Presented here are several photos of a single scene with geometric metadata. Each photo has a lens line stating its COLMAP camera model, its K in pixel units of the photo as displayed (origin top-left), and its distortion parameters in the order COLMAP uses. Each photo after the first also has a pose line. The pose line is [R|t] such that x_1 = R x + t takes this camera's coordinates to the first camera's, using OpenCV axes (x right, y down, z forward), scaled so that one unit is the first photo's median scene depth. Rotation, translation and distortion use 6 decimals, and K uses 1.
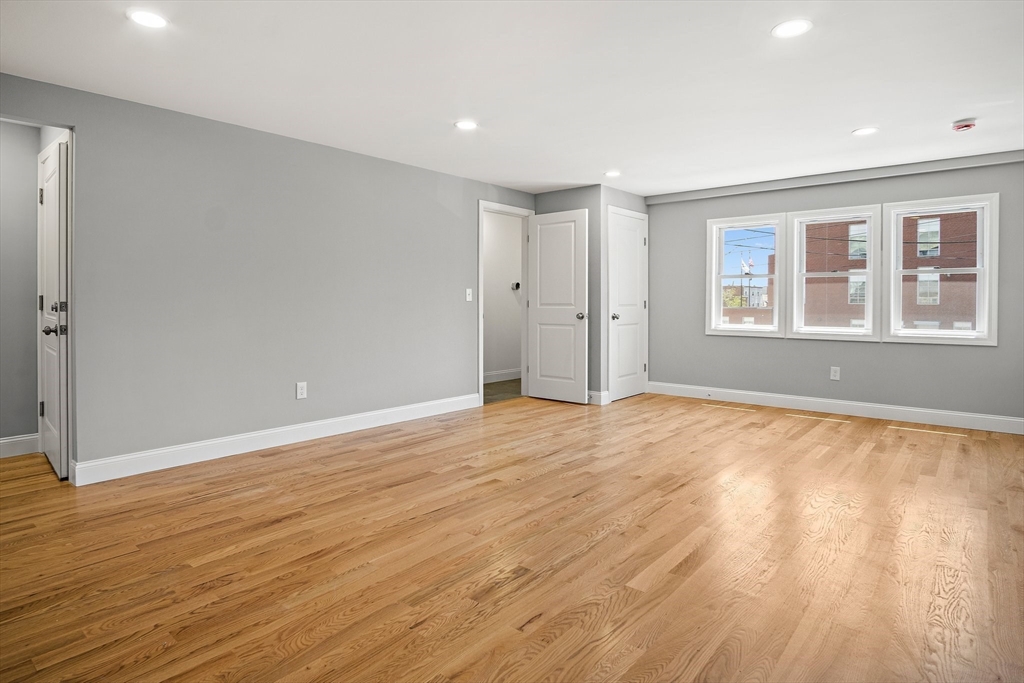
lens RADIAL K [[559.1, 0, 515.6], [0, 559.1, 304.1], [0, 0, 1]] dist [-0.025583, 0.001829]
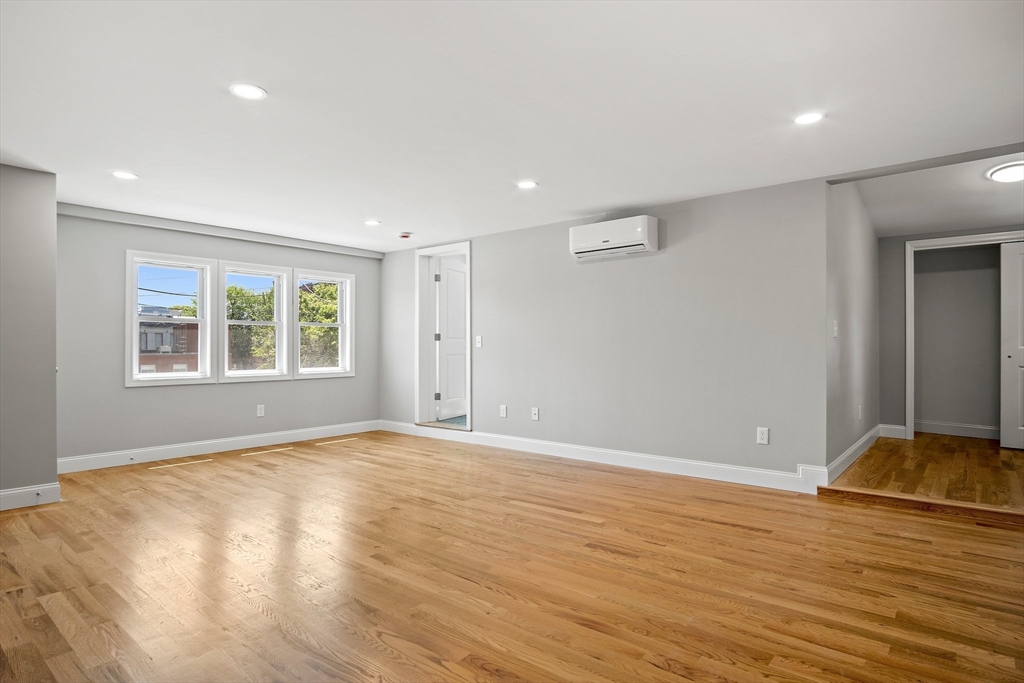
lens RADIAL K [[551.0, 0, 514.9], [0, 551.0, 345.9], [0, 0, 1]] dist [-0.033549, 0.007351]
pose [[-0.000137, 0.000099, 1.000000, -0.908016], [0.005556, 0.999985, -0.000099, -0.006888], [-0.999985, 0.005556, -0.000137, 0.807074]]
